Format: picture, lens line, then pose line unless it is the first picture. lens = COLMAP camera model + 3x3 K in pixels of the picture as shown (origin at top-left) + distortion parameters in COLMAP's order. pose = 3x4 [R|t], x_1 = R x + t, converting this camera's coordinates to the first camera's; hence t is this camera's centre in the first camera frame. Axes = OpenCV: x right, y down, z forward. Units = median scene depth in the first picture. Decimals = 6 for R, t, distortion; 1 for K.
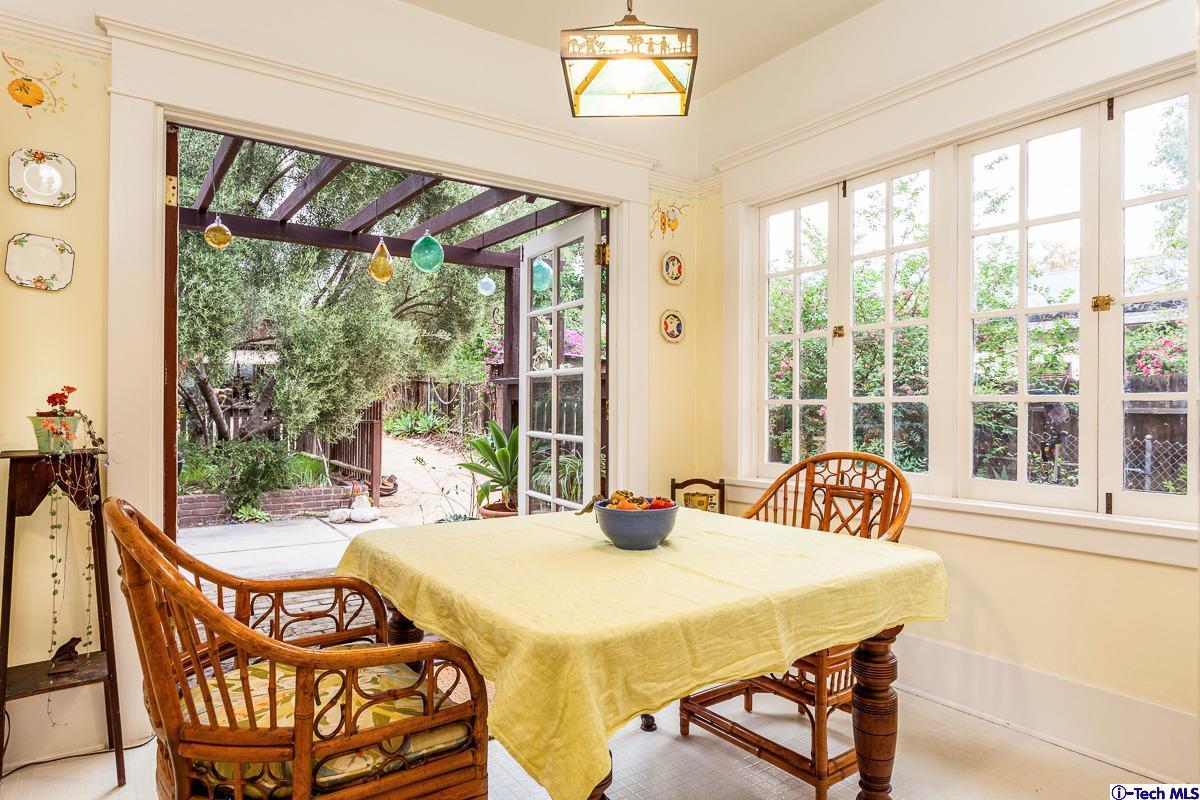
lens RADIAL K [[751.2, 0, 600.0], [0, 751.2, 400.0], [0, 0, 1]] dist [-0.001007, 0.000492]
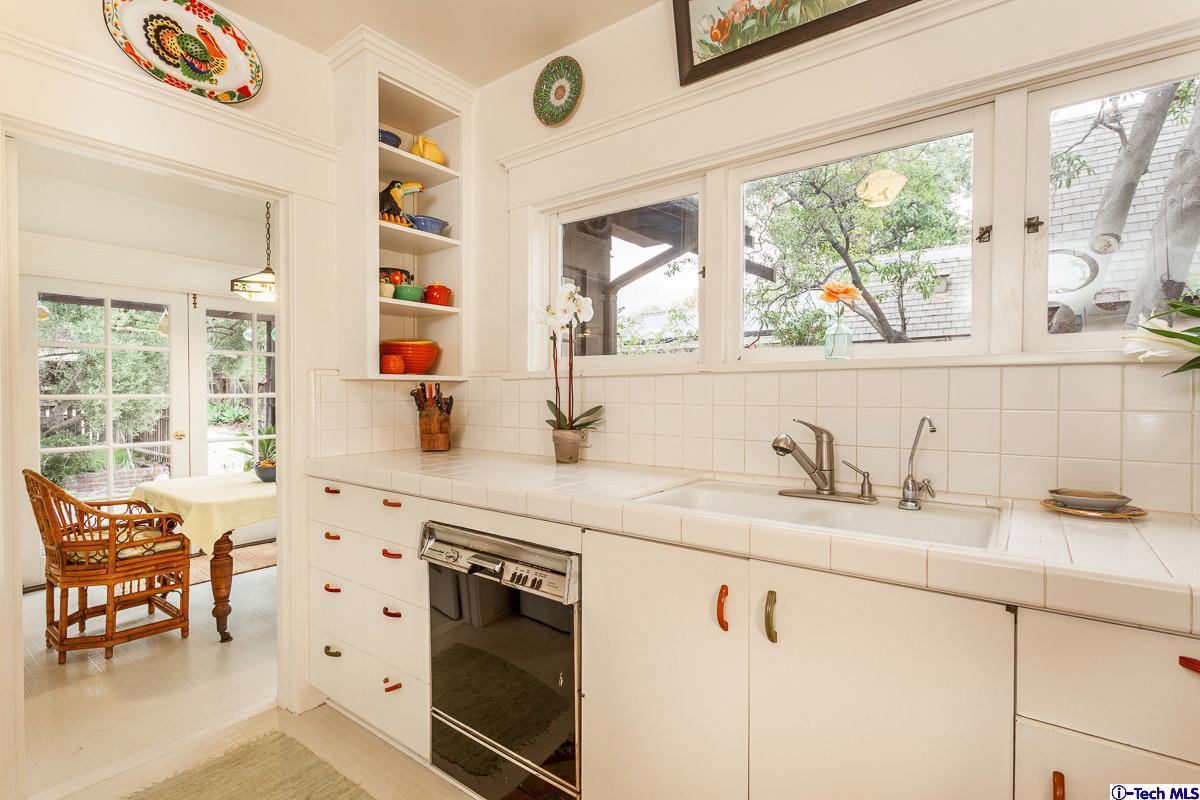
lens RADIAL K [[567.1, 0, 600.0], [0, 567.1, 400.0], [0, 0, 1]] dist [0.002789, 0.000391]
pose [[0.942489, -0.008396, 0.334130, 0.091805], [0.002942, 0.999854, 0.016825, -0.021644], [-0.334223, -0.014874, 0.942377, -0.237876]]
